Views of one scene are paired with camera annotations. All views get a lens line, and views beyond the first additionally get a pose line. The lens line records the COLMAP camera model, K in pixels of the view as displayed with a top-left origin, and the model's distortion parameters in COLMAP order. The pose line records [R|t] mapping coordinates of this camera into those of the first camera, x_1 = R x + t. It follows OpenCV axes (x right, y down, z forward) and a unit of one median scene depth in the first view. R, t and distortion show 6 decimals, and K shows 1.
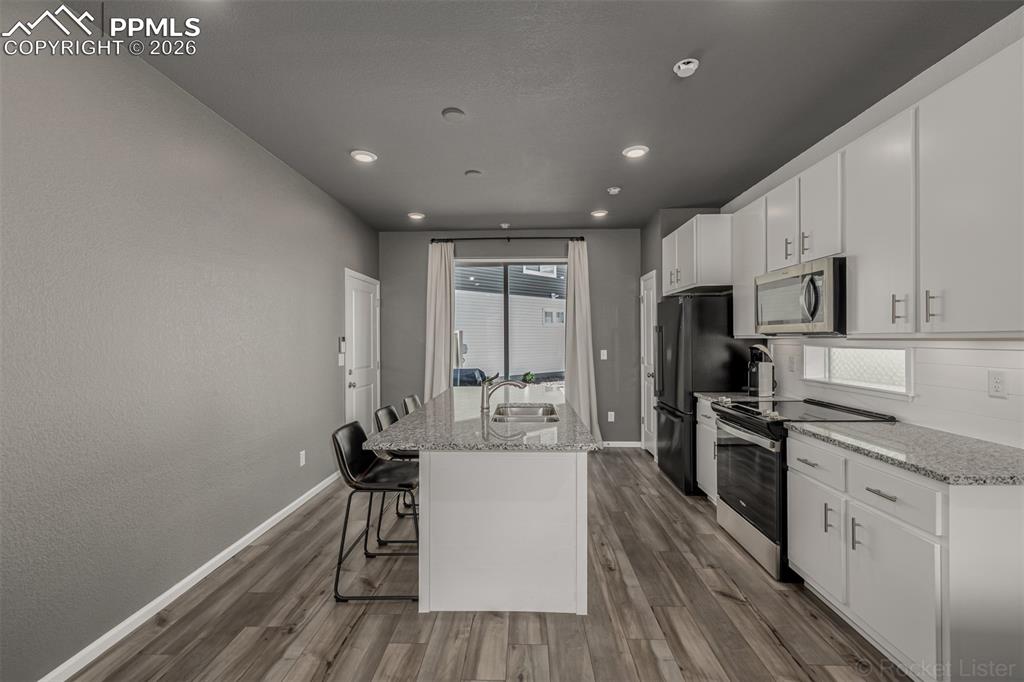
lens RADIAL K [[434.3, 0, 516.9], [0, 434.3, 337.3], [0, 0, 1]] dist [0.000715, -0.000375]
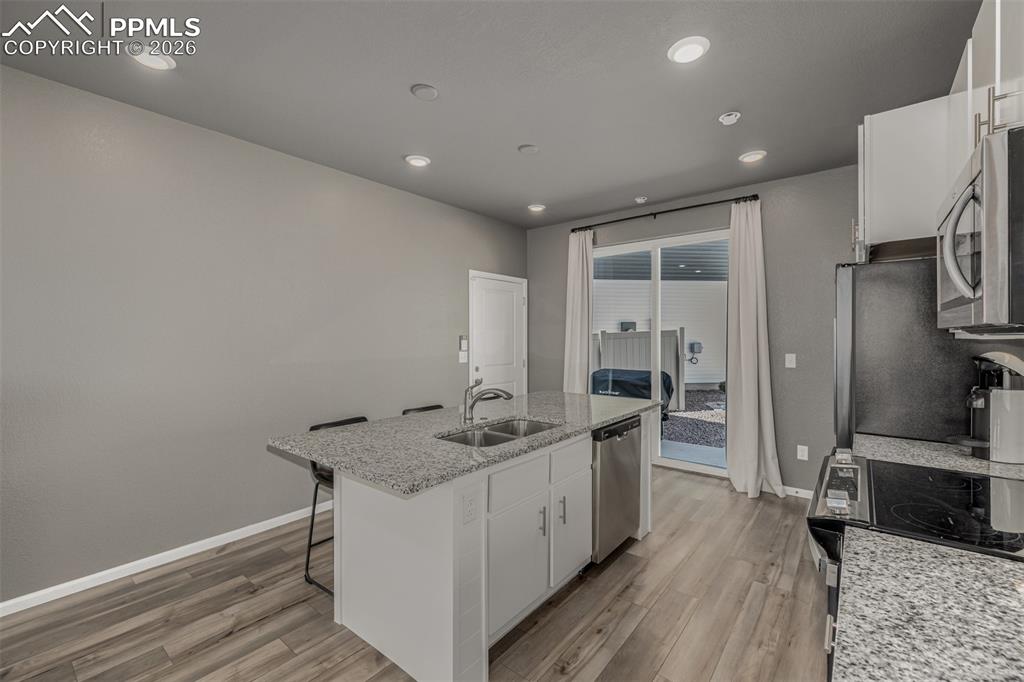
lens RADIAL K [[434.3, 0, 513.7], [0, 434.3, 338.8], [0, 0, 1]] dist [0.000715, -0.000375]
pose [[0.794018, 0.005319, -0.607871, 0.369424], [0.001282, 0.999945, 0.010425, -0.003220], [0.607893, -0.009057, 0.793967, 0.259826]]
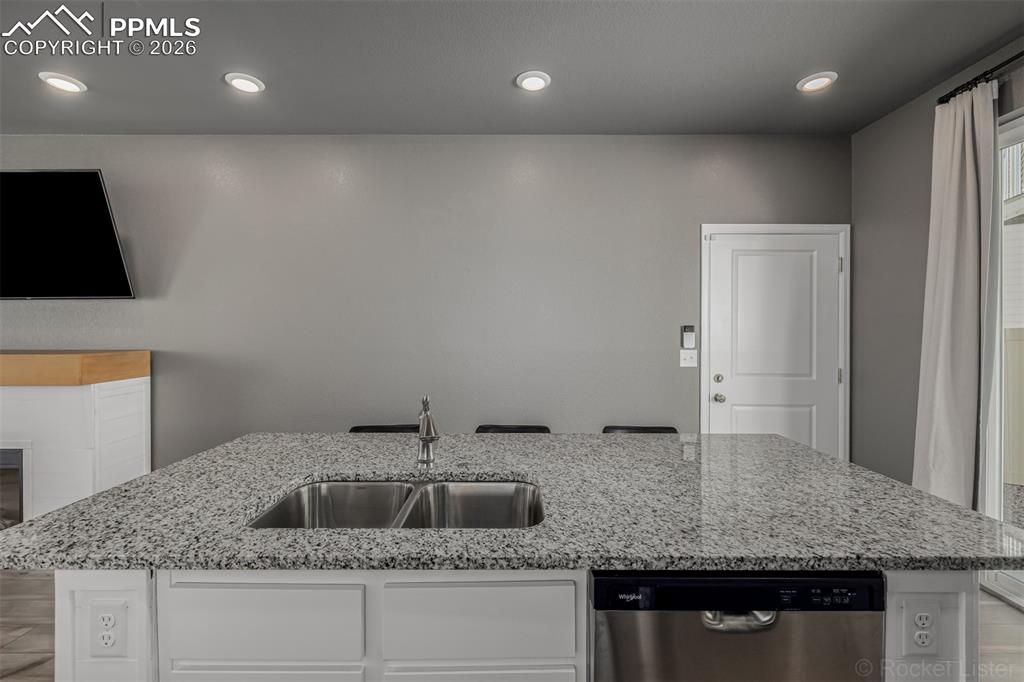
lens RADIAL K [[434.3, 0, 514.6], [0, 434.3, 332.6], [0, 0, 1]] dist [0.000715, -0.000375]
pose [[0.022729, 0.008063, -0.999709, 0.316111], [0.001912, 0.999965, 0.008109, 0.004724], [0.999740, -0.002096, 0.022713, 0.773320]]
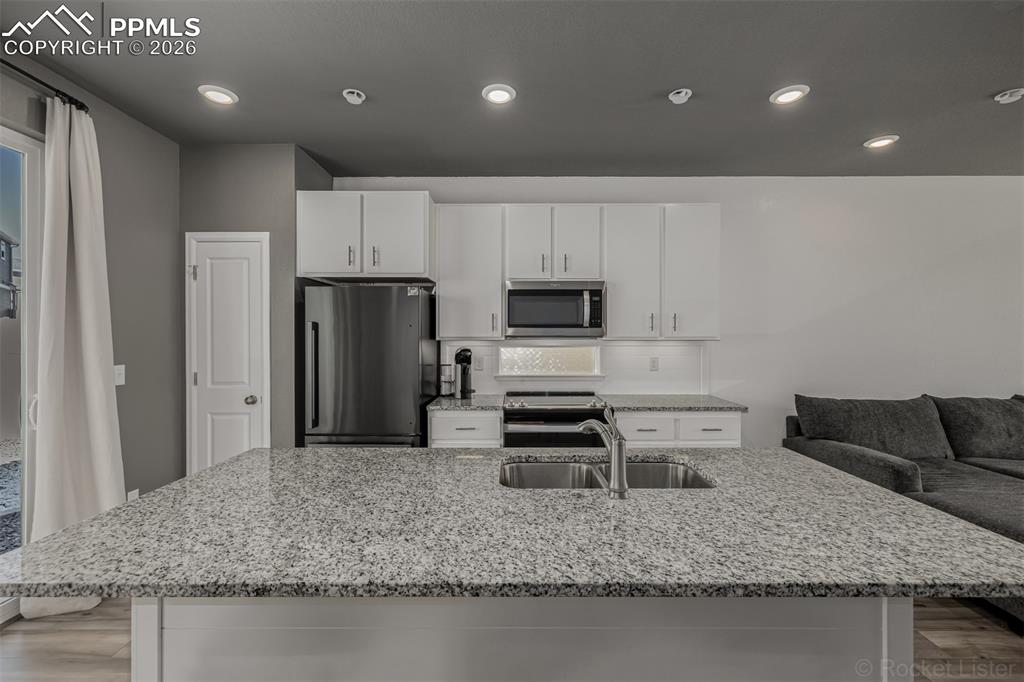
lens RADIAL K [[434.3, 0, 516.4], [0, 434.3, 335.5], [0, 0, 1]] dist [0.000715, -0.000375]
pose [[-0.020202, 0.007245, 0.999770, -0.386678], [-0.001458, 0.999972, -0.007276, -0.000928], [-0.999795, -0.001605, -0.020191, 0.791568]]
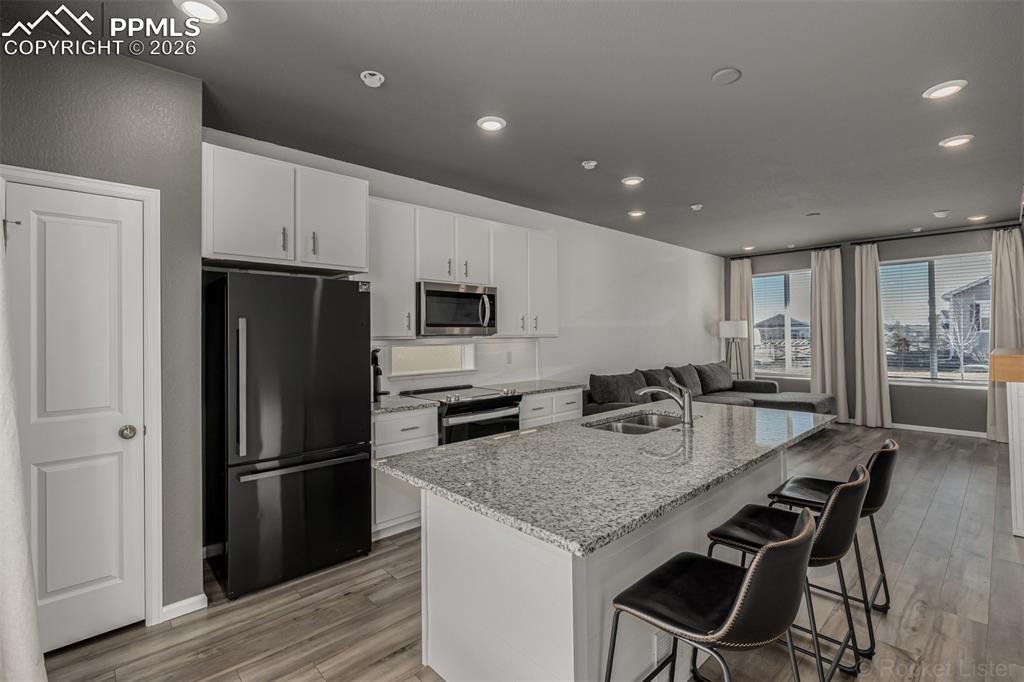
lens RADIAL K [[457.2, 0, 514.6], [0, 457.2, 330.6], [0, 0, 1]] dist [-0.004819, -0.001721]
pose [[-0.694805, 0.020590, 0.718903, -0.326854], [0.013072, 0.999787, -0.016001, 0.001691], [-0.719079, -0.001720, -0.694926, 1.287359]]
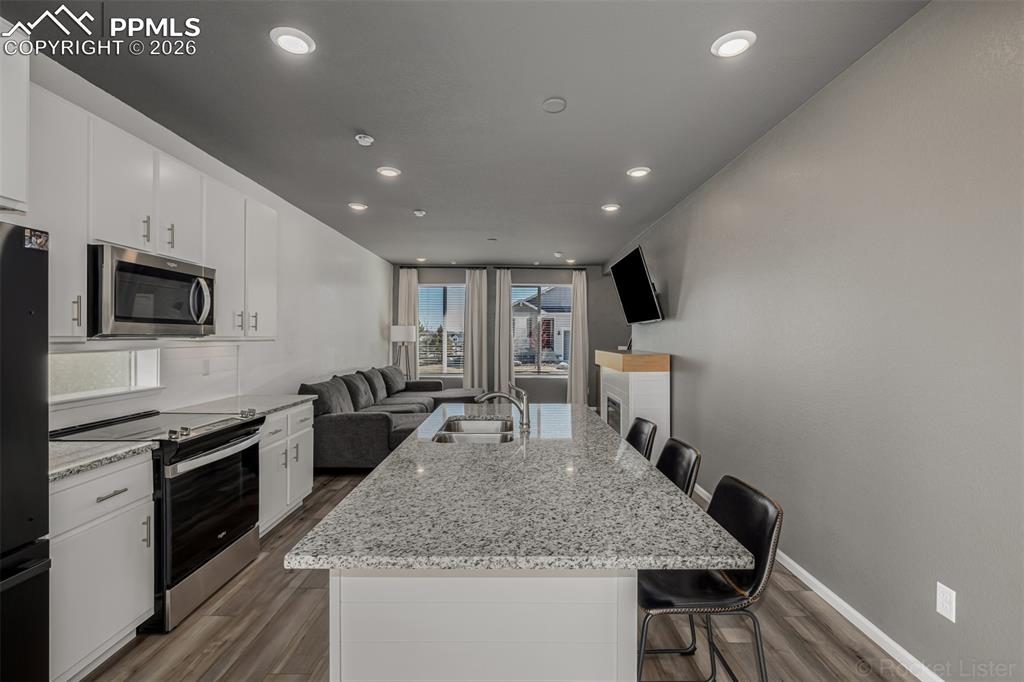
lens RADIAL K [[457.2, 0, 508.7], [0, 457.2, 332.1], [0, 0, 1]] dist [-0.004819, -0.001721]
pose [[-0.999894, 0.000571, -0.014575, -0.020076], [0.000761, 0.999915, -0.012980, -0.001763], [0.014566, -0.012990, -0.999810, 1.334000]]
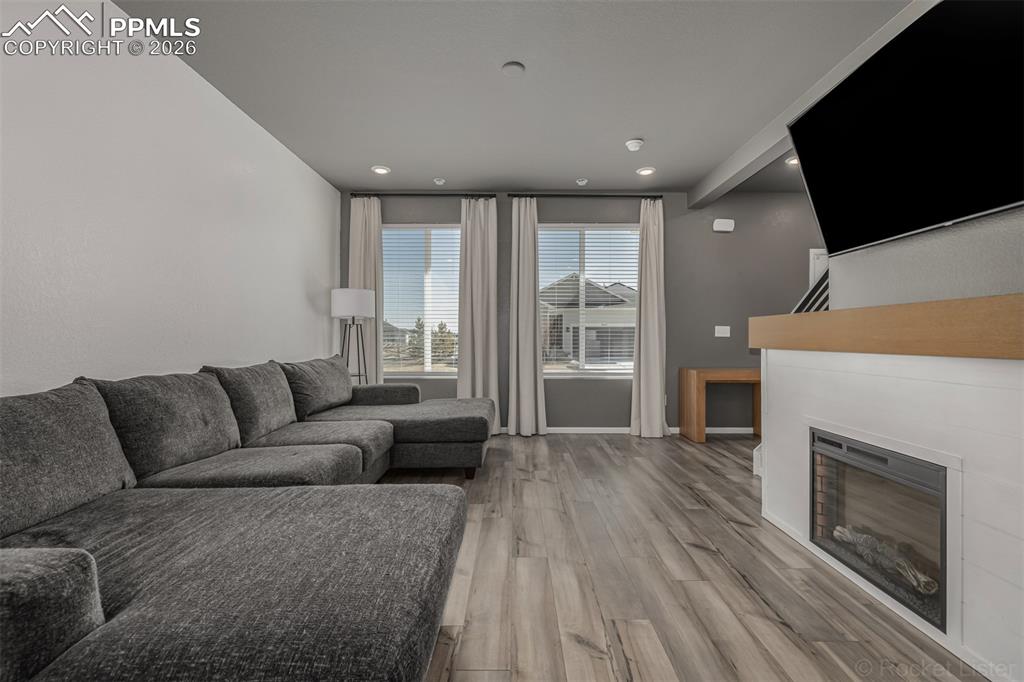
lens RADIAL K [[434.3, 0, 512.9], [0, 434.3, 342.1], [0, 0, 1]] dist [0.000715, -0.000375]
pose [[-0.999809, 0.002638, -0.019386, 0.029267], [0.002509, 0.999974, 0.006716, 0.071842], [0.019403, 0.006666, -0.999790, 0.414619]]
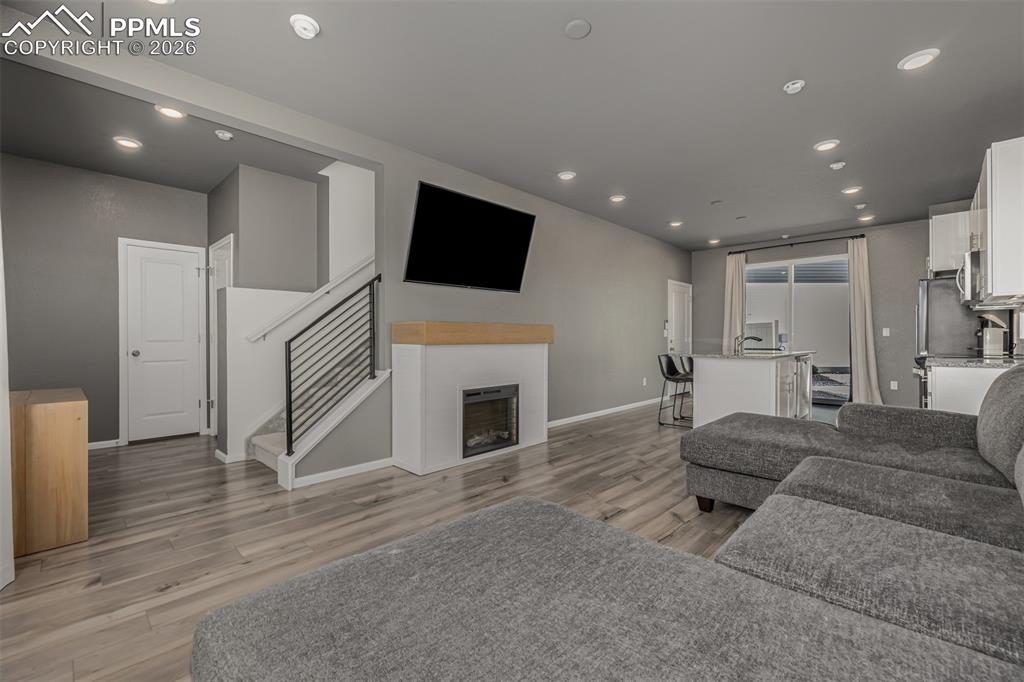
lens RADIAL K [[434.3, 0, 513.5], [0, 434.3, 339.5], [0, 0, 1]] dist [0.000715, -0.000375]
pose [[0.736473, 0.004560, -0.676452, 0.346257], [0.000592, 0.999973, 0.007385, 0.069291], [0.676467, -0.005840, 0.736450, -0.740854]]
